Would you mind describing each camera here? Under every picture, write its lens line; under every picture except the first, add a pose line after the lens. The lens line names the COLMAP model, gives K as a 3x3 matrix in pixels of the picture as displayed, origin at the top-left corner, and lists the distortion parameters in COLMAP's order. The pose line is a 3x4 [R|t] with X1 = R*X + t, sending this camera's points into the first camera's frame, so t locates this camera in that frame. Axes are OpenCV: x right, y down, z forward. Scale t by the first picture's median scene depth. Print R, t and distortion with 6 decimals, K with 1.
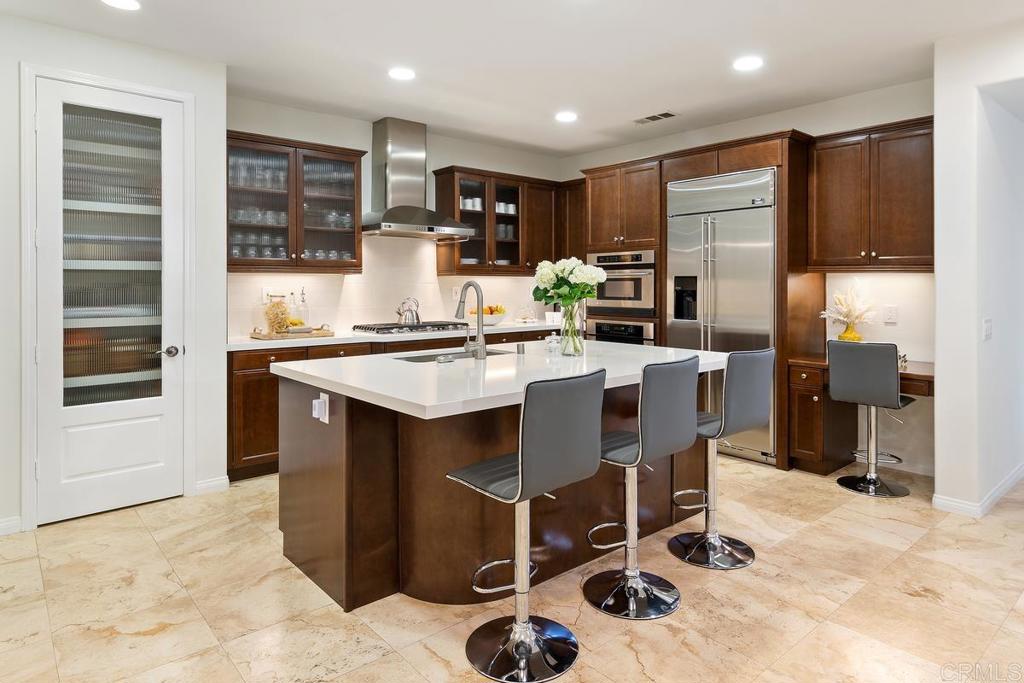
lens RADIAL K [[609.7, 0, 513.9], [0, 609.7, 283.5], [0, 0, 1]] dist [-0.003536, -0.001370]
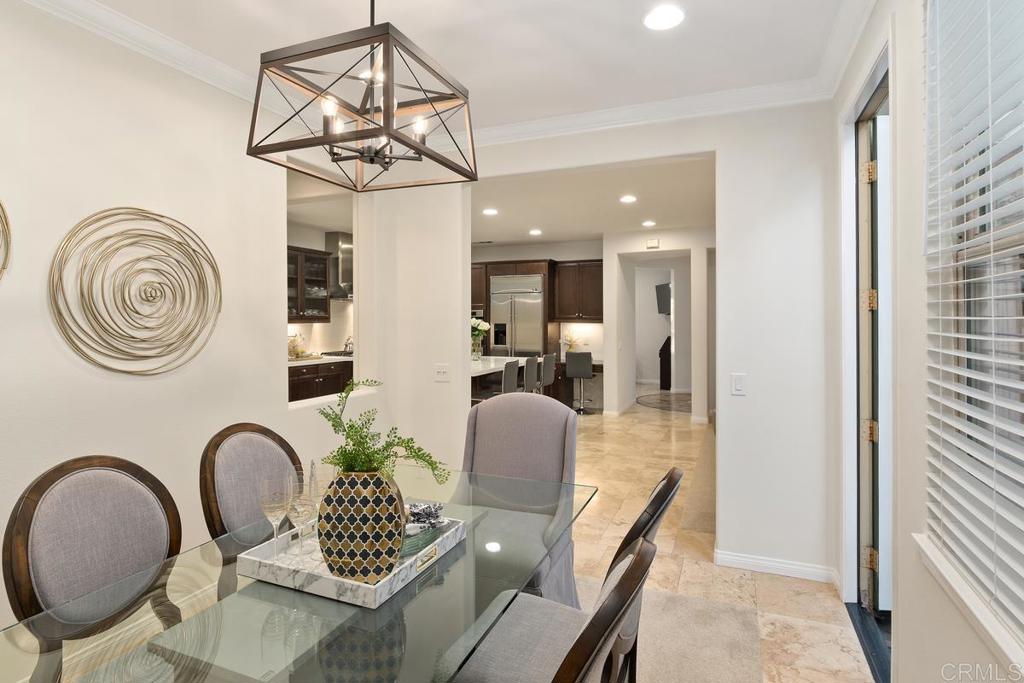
lens RADIAL K [[540.1, 0, 511.5], [0, 540.1, 318.0], [0, 0, 1]] dist [0.000389, 0.000007]
pose [[0.895407, 0.000109, 0.445248, -0.544308], [0.000317, 1.000000, -0.000881, -0.032909], [-0.445248, 0.000930, 0.895407, -0.703674]]
